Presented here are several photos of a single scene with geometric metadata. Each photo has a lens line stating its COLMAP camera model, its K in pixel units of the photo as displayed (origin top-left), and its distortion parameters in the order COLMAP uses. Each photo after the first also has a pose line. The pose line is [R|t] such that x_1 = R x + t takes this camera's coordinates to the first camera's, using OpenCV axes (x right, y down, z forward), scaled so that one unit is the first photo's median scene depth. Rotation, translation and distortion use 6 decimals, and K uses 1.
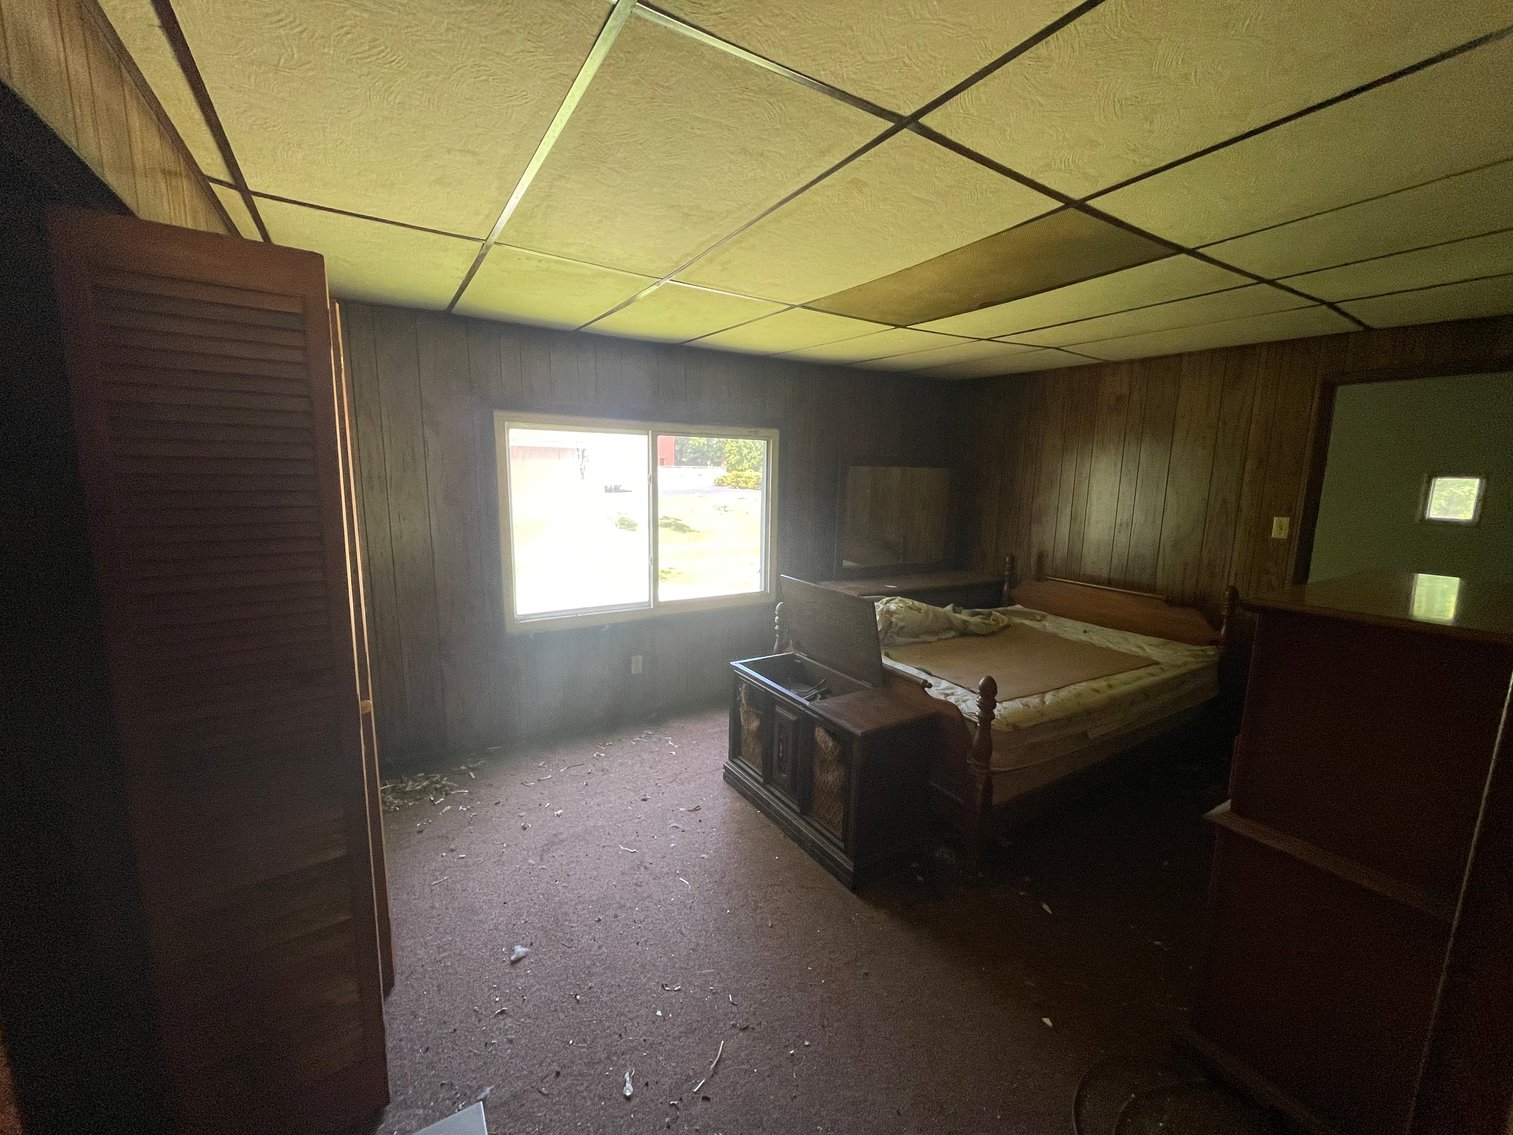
lens RADIAL K [[611.3, 0, 753.6], [0, 611.3, 568.7], [0, 0, 1]] dist [-0.003358, -0.000182]
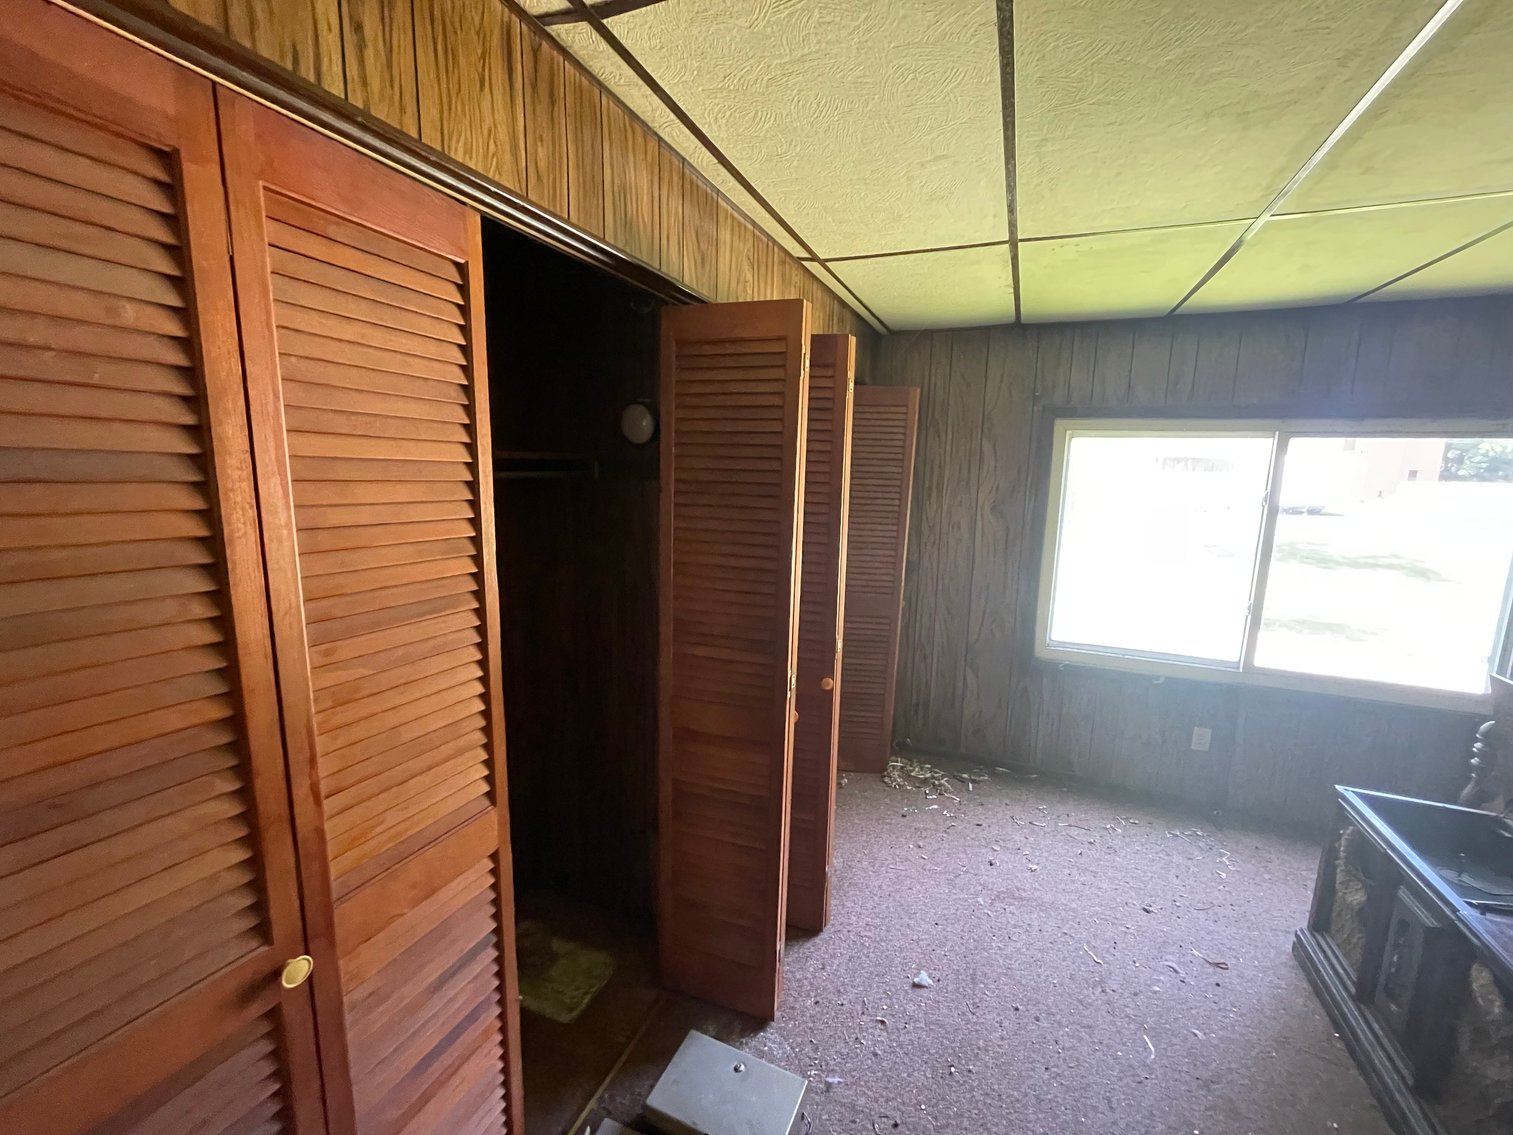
lens RADIAL K [[611.3, 0, 756.9], [0, 611.3, 567.7], [0, 0, 1]] dist [-0.003358, -0.000182]
pose [[0.563267, 0.127751, -0.816339, 0.120650], [-0.145567, 0.987865, 0.054154, -0.020114], [0.813351, 0.088329, 0.575029, 0.121159]]
